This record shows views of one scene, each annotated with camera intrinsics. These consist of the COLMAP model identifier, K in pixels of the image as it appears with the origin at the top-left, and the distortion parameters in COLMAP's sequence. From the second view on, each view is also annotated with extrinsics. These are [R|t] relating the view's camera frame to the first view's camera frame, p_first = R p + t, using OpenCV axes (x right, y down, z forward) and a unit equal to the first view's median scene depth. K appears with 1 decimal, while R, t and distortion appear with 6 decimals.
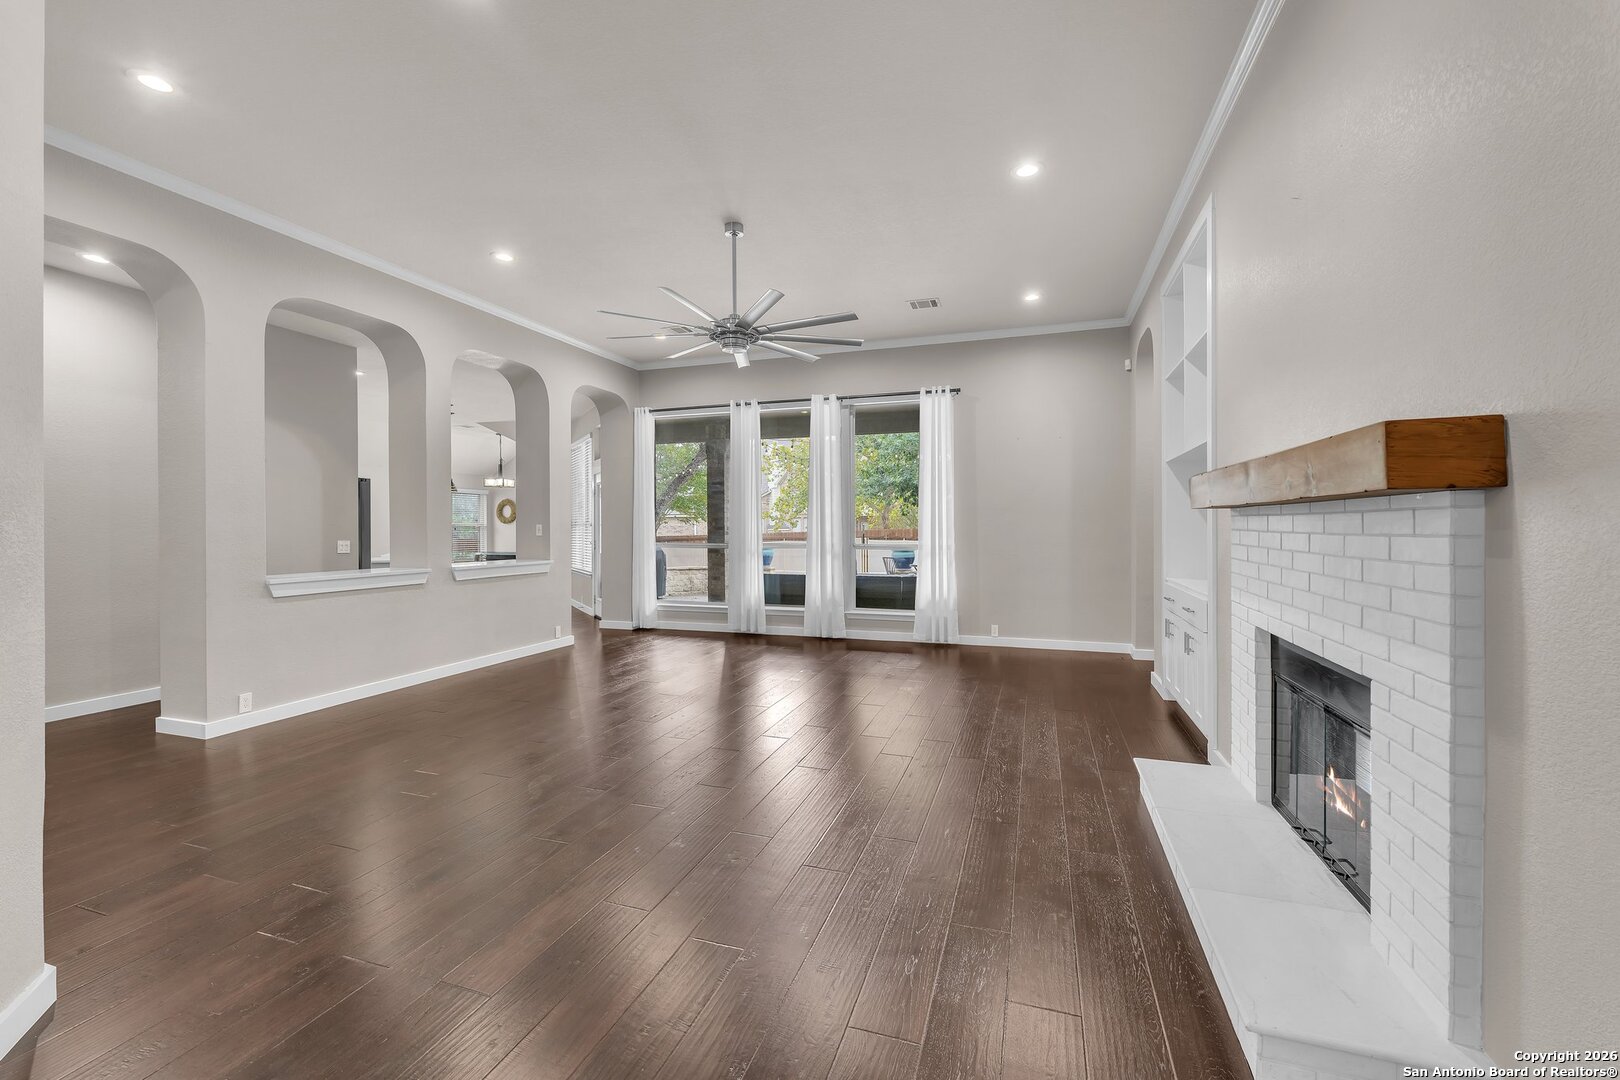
lens RADIAL K [[636.3, 0, 801.9], [0, 636.3, 528.0], [0, 0, 1]] dist [-0.016625, -0.000061]
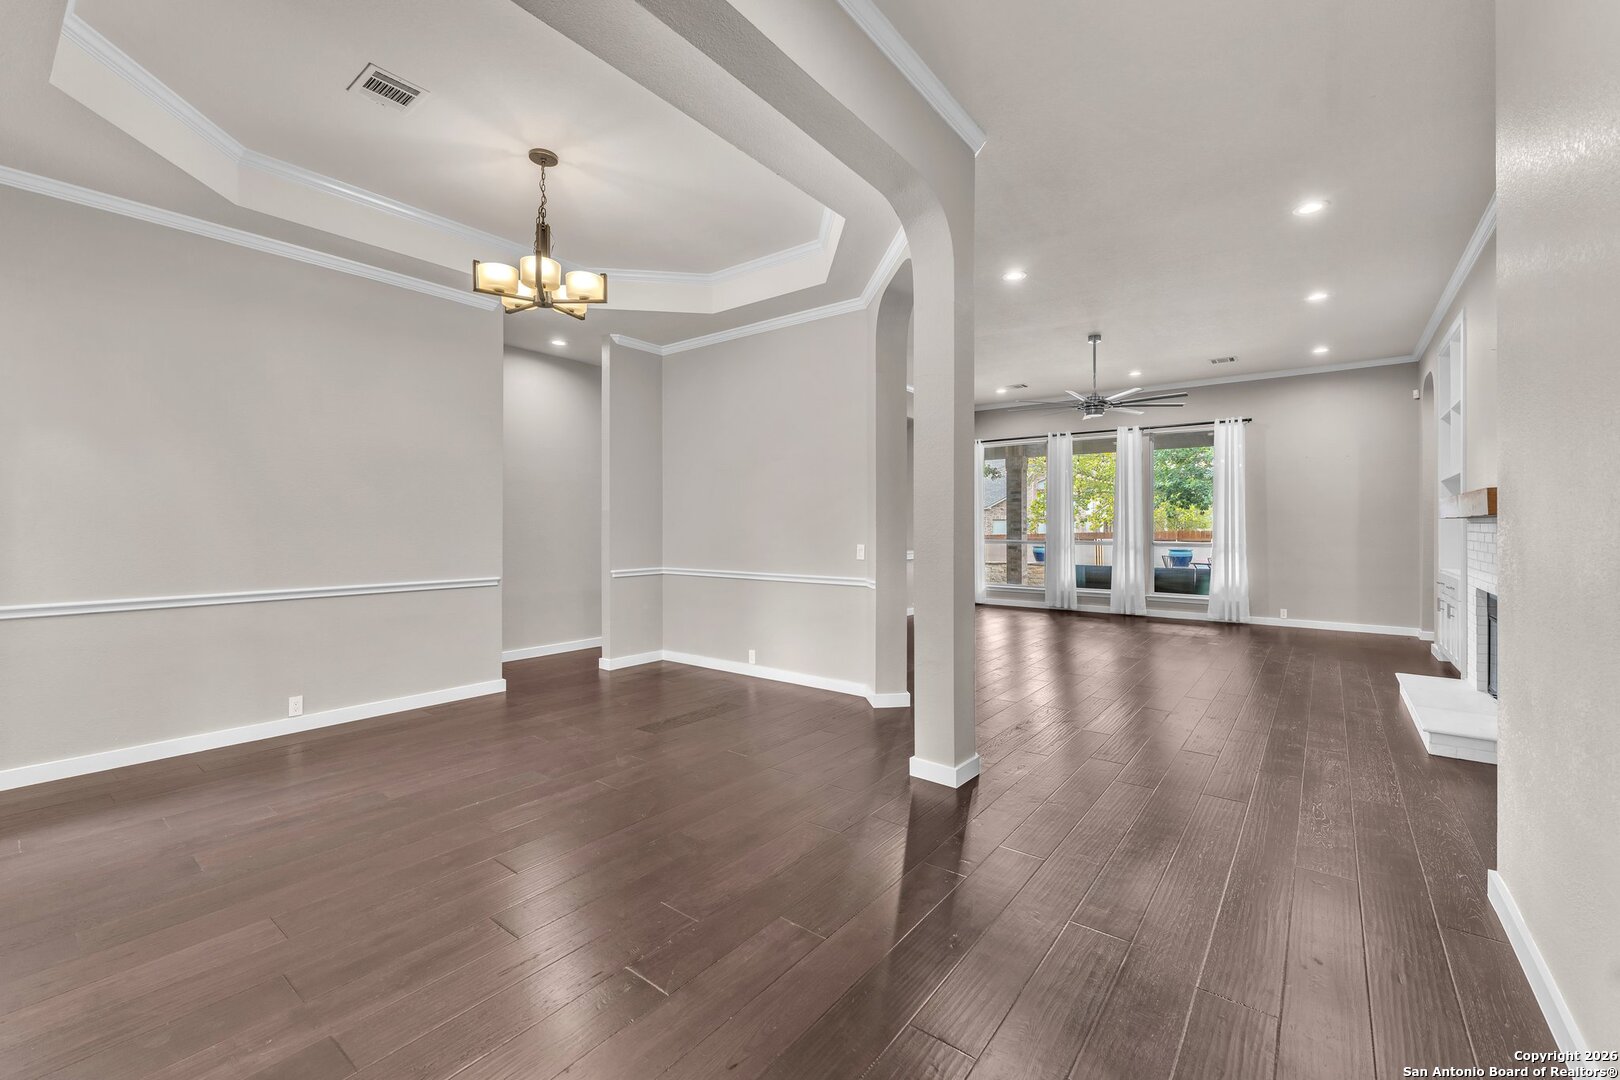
lens RADIAL K [[658.8, 0, 810.2], [0, 658.8, 524.3], [0, 0, 1]] dist [-0.001193, 0.000101]
pose [[0.951999, 0.003280, -0.306084, -0.173271], [-0.005418, 0.999966, -0.006138, 0.001412], [0.306054, 0.007502, 0.951985, -0.478049]]
